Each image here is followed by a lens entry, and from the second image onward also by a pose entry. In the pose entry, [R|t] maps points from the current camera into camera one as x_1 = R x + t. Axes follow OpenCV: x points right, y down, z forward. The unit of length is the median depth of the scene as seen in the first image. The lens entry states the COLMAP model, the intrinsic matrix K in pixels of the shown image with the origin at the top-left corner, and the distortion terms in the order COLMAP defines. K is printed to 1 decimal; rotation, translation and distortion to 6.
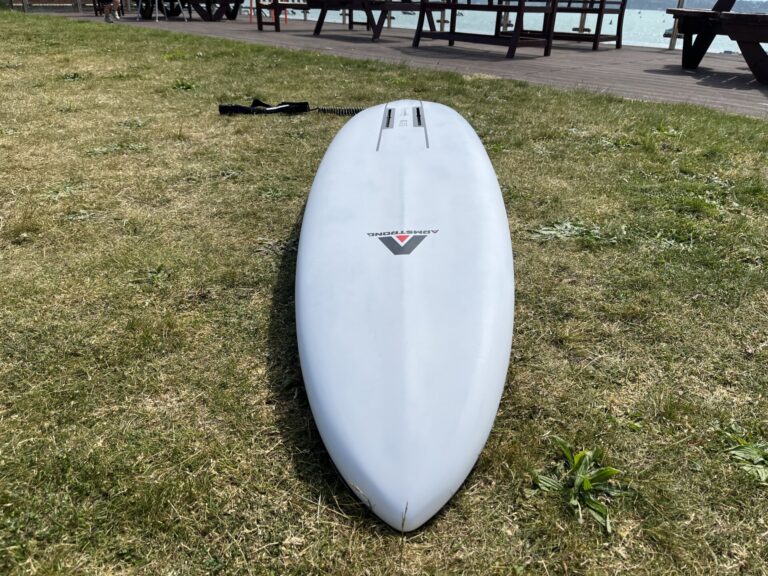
lens RADIAL K [[593.7, 0, 383.4], [0, 593.7, 287.2], [0, 0, 1]] dist [0.062078, -0.099278]
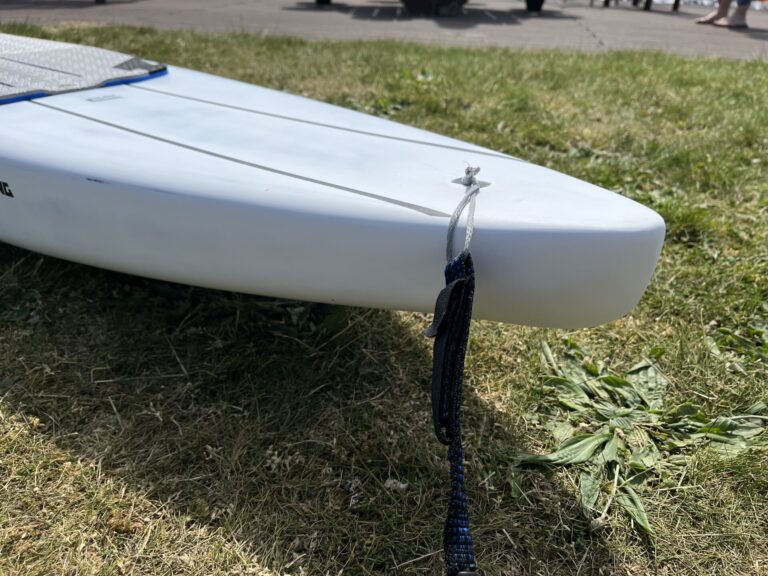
lens RADIAL K [[593.7, 0, 396.9], [0, 593.7, 295.0], [0, 0, 1]] dist [0.062078, -0.099278]
pose [[0.801427, -0.298983, 0.518000, 0.040965], [0.260128, 0.954126, 0.148249, -0.140817], [-0.538561, 0.015936, 0.842436, 0.479106]]
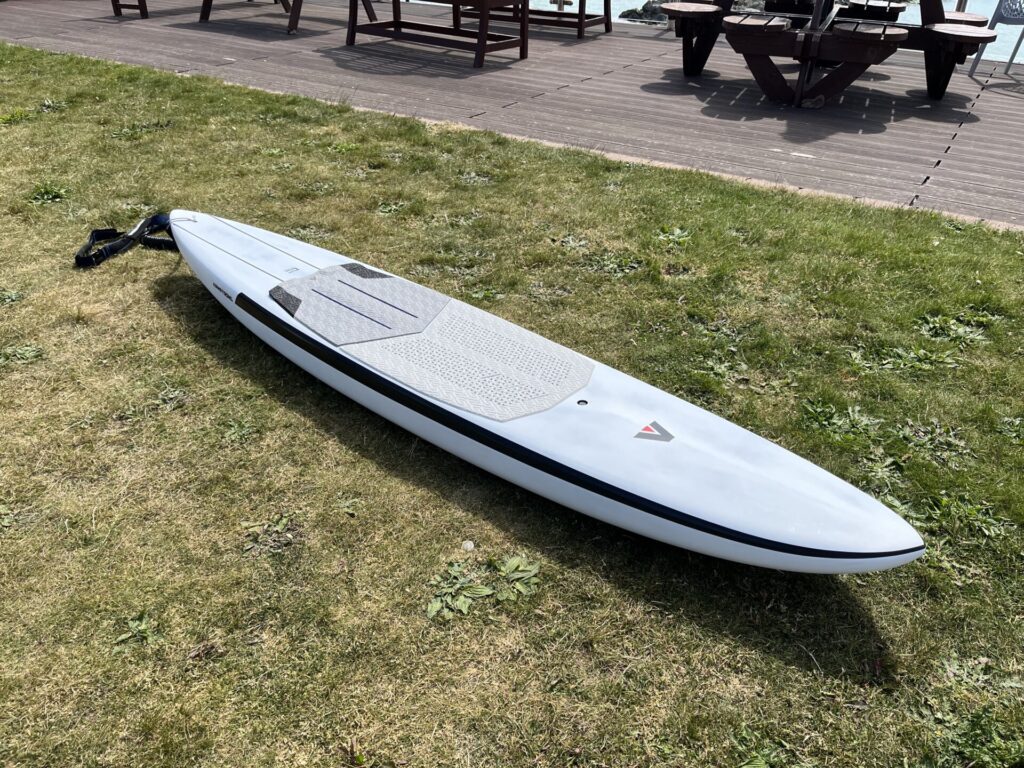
lens RADIAL K [[791.6, 0, 515.8], [0, 791.6, 373.8], [0, 0, 1]] dist [0.062078, -0.099278]
pose [[0.969223, -0.135065, 0.205824, -0.019258], [0.116881, 0.988285, 0.098140, -0.208206], [-0.216668, -0.071063, 0.973656, -0.109855]]
